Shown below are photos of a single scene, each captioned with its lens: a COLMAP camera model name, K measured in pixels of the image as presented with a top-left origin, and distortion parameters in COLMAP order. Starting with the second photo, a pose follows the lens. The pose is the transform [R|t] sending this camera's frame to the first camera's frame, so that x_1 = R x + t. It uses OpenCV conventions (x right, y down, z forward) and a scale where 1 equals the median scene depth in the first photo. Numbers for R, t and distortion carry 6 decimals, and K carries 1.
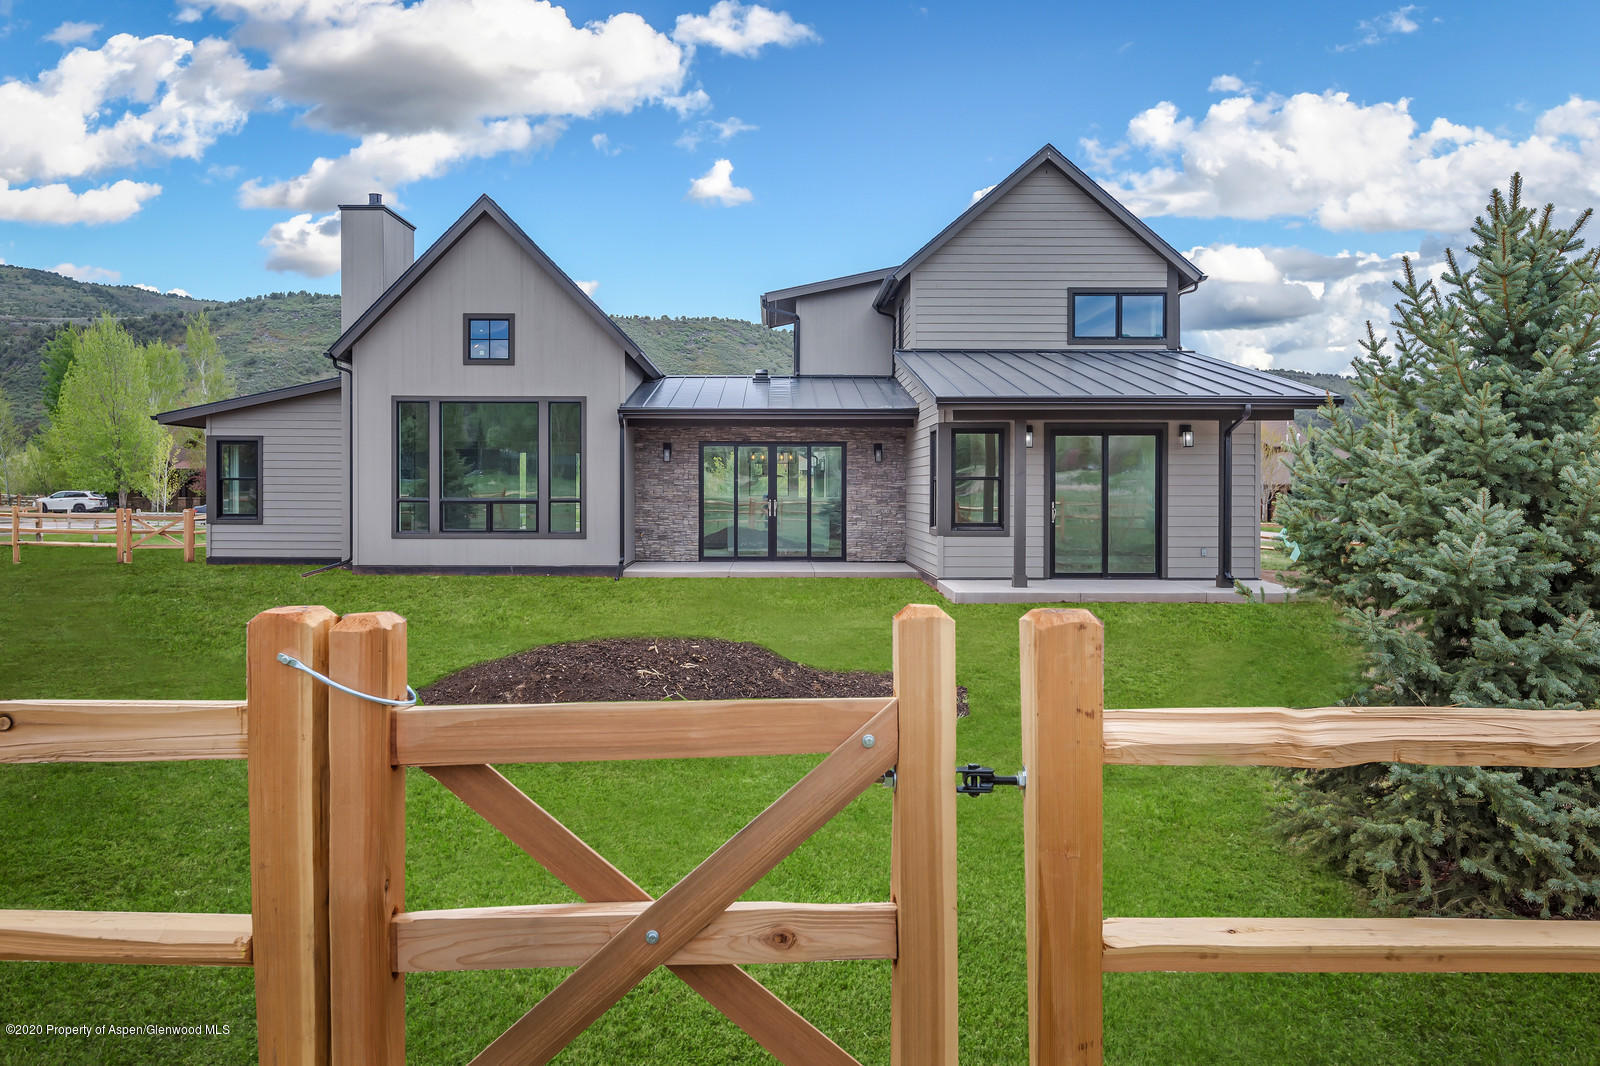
lens RADIAL K [[1259.5, 0, 800.0], [0, 1259.5, 533.0], [0, 0, 1]] dist [0.003594, 0.003119]
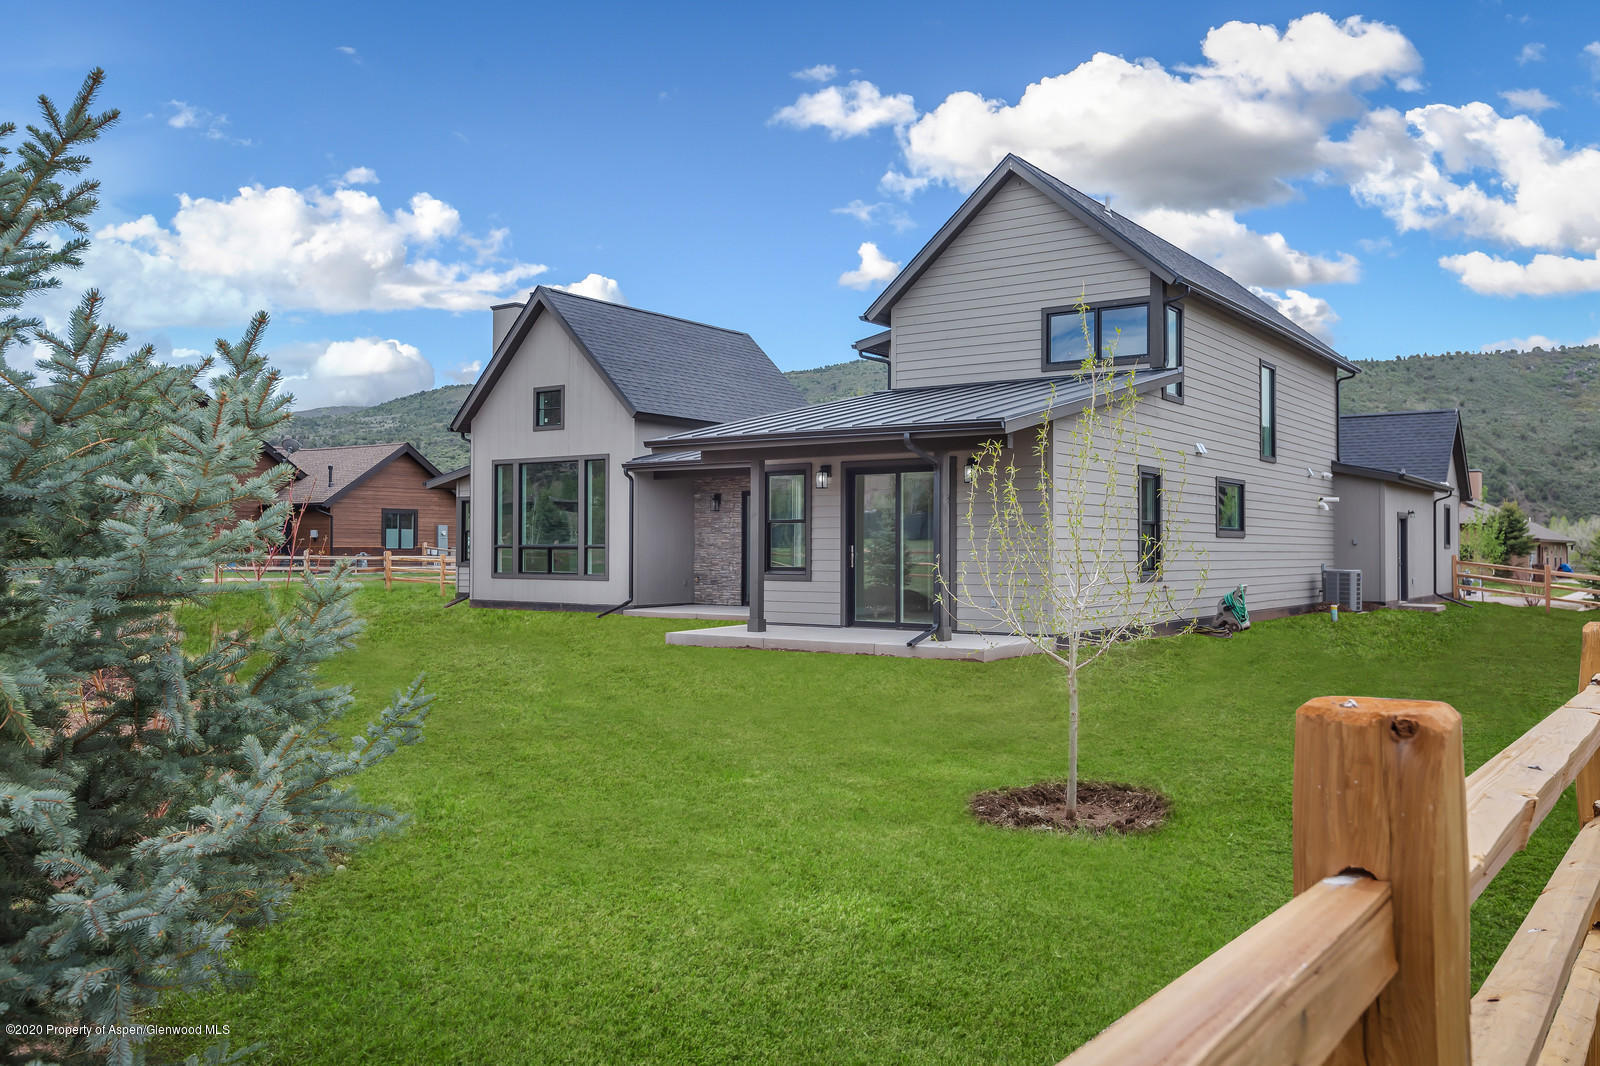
lens RADIAL K [[1283.9, 0, 800.2], [0, 1283.9, 555.2], [0, 0, 1]] dist [-0.002111, -0.002372]
pose [[0.805761, 0.003452, -0.592231, 0.640875], [-0.021082, 0.999516, -0.022857, 0.004311], [0.591866, 0.030903, 0.805444, 0.180739]]
